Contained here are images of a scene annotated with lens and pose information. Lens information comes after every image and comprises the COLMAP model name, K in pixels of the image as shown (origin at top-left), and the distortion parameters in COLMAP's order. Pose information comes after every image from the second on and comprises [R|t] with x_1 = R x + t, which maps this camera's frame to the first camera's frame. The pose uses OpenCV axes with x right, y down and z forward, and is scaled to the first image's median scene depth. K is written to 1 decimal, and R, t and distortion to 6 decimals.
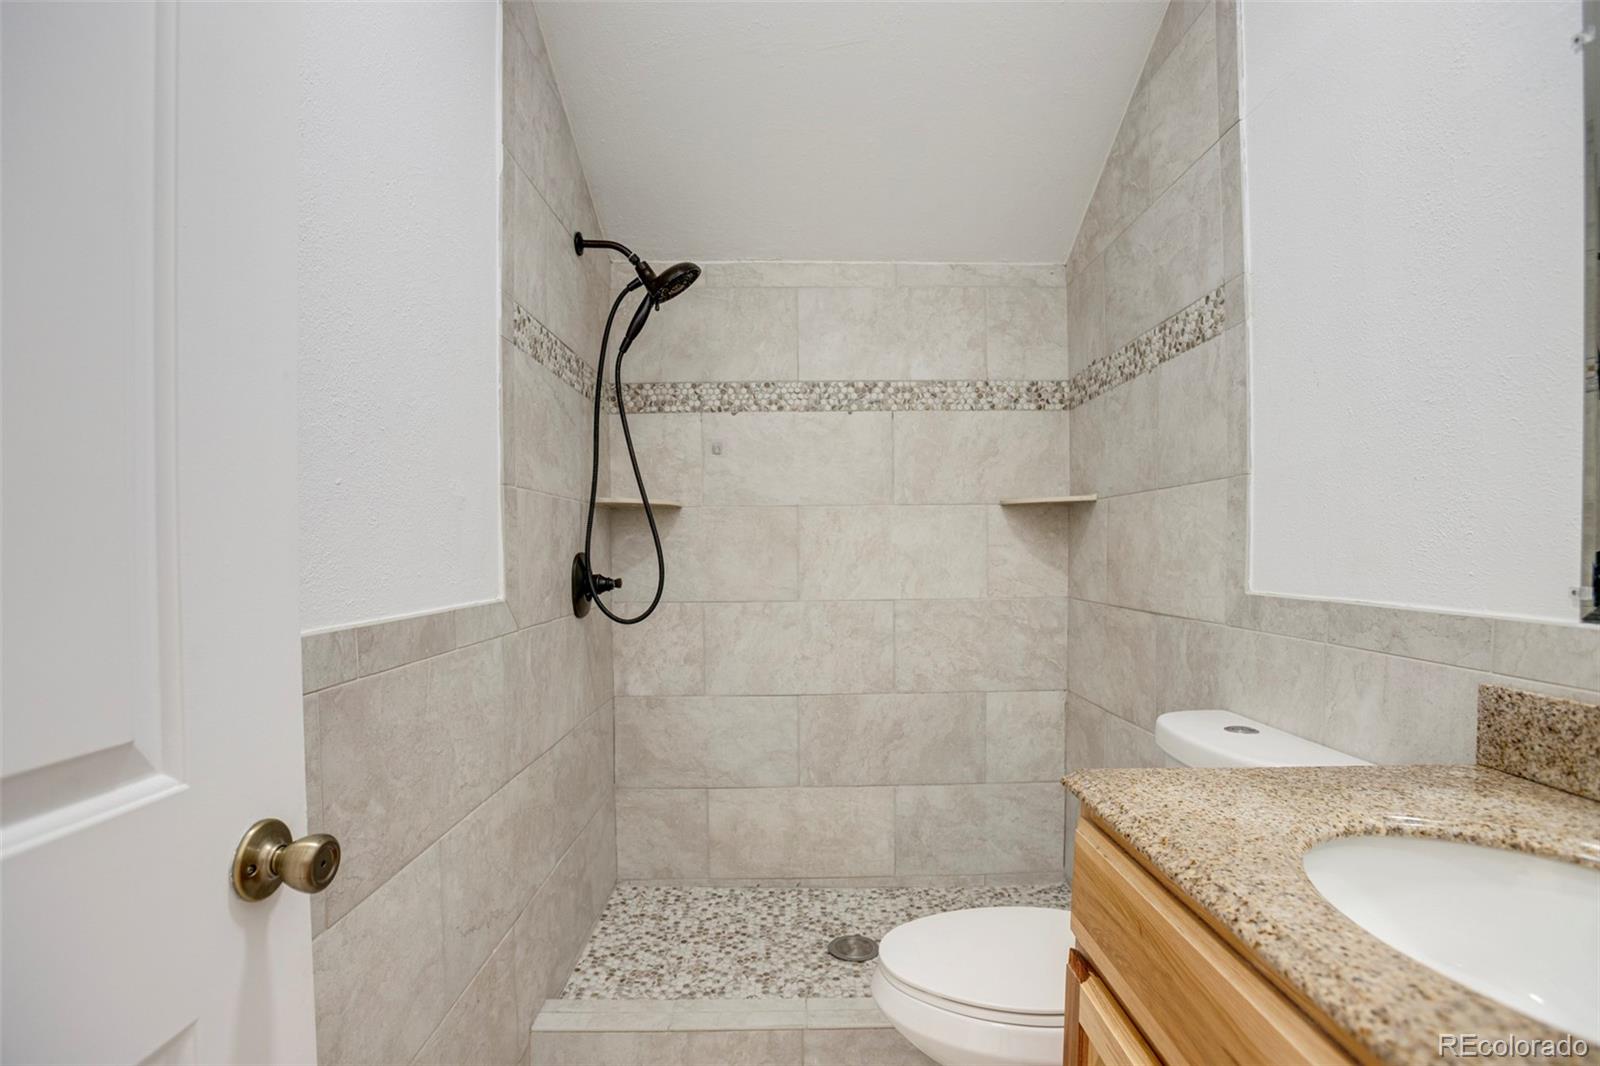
lens RADIAL K [[777.2, 0, 804.5], [0, 777.2, 559.9], [0, 0, 1]] dist [-0.068033, 0.041015]
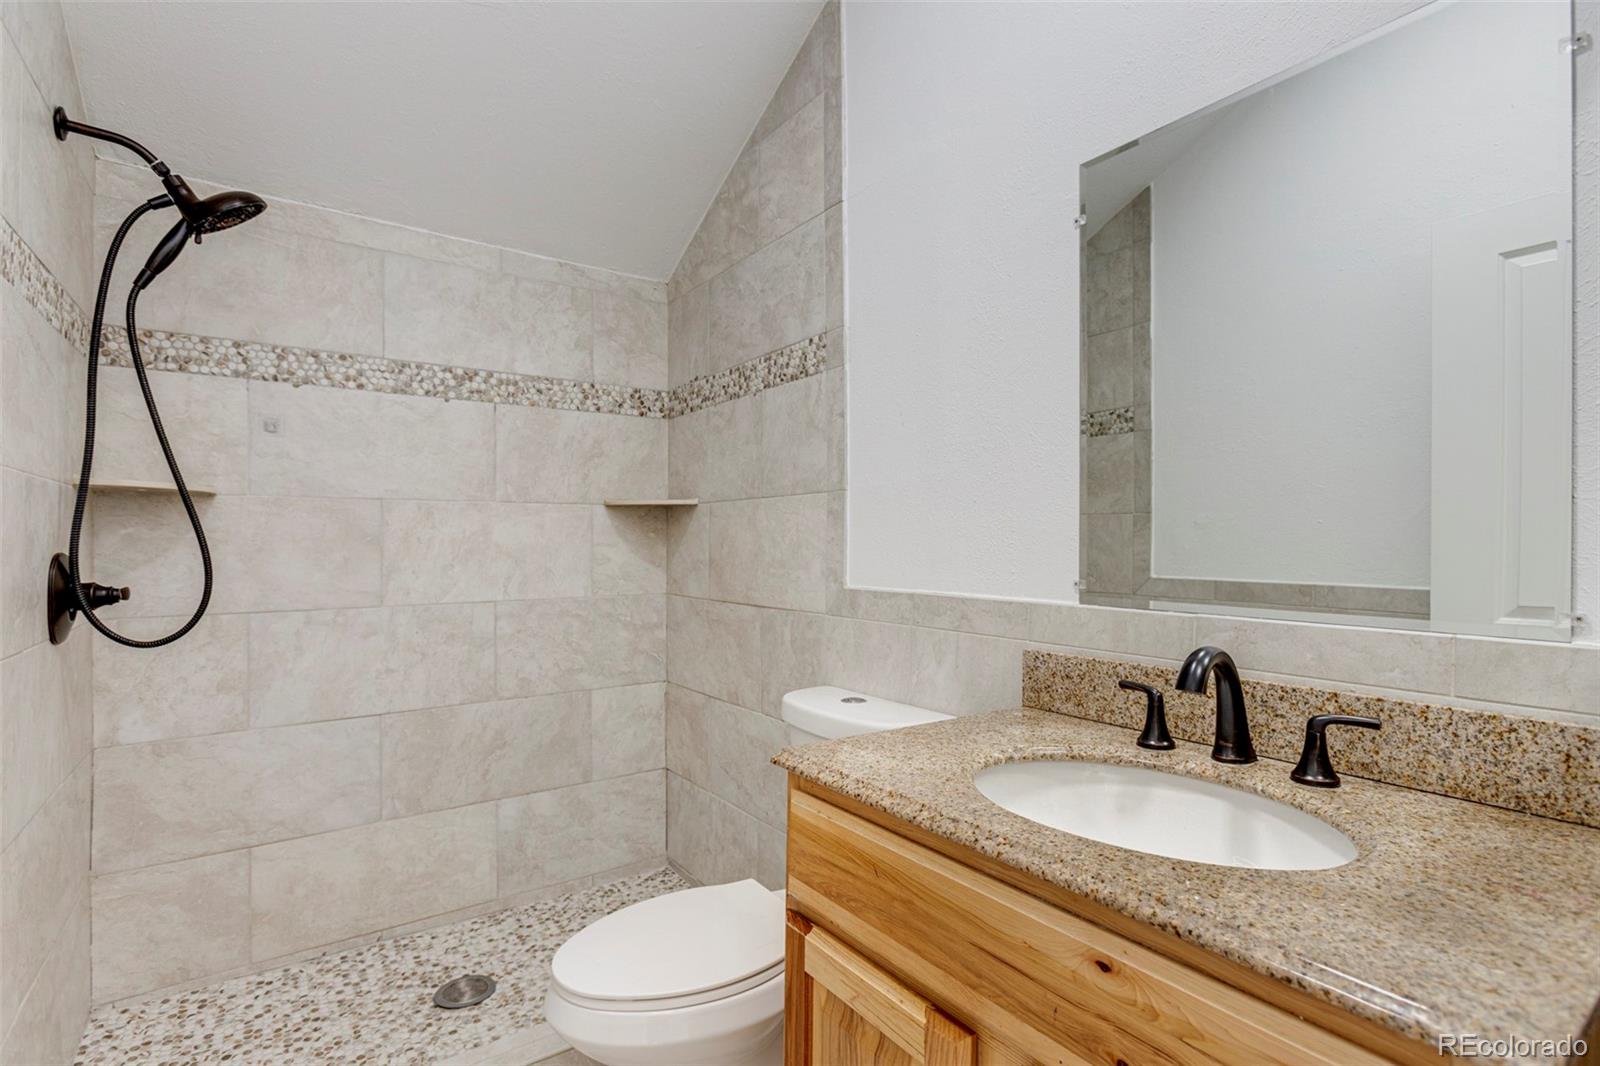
lens RADIAL K [[768.1, 0, 800.0], [0, 768.1, 533.0], [0, 0, 1]] dist [0.001336, 0.017247]
pose [[0.831701, 0.013956, 0.555048, -0.108333], [0.001547, 0.999622, -0.027452, -0.006487], [-0.555221, 0.023691, 0.831365, 0.009998]]
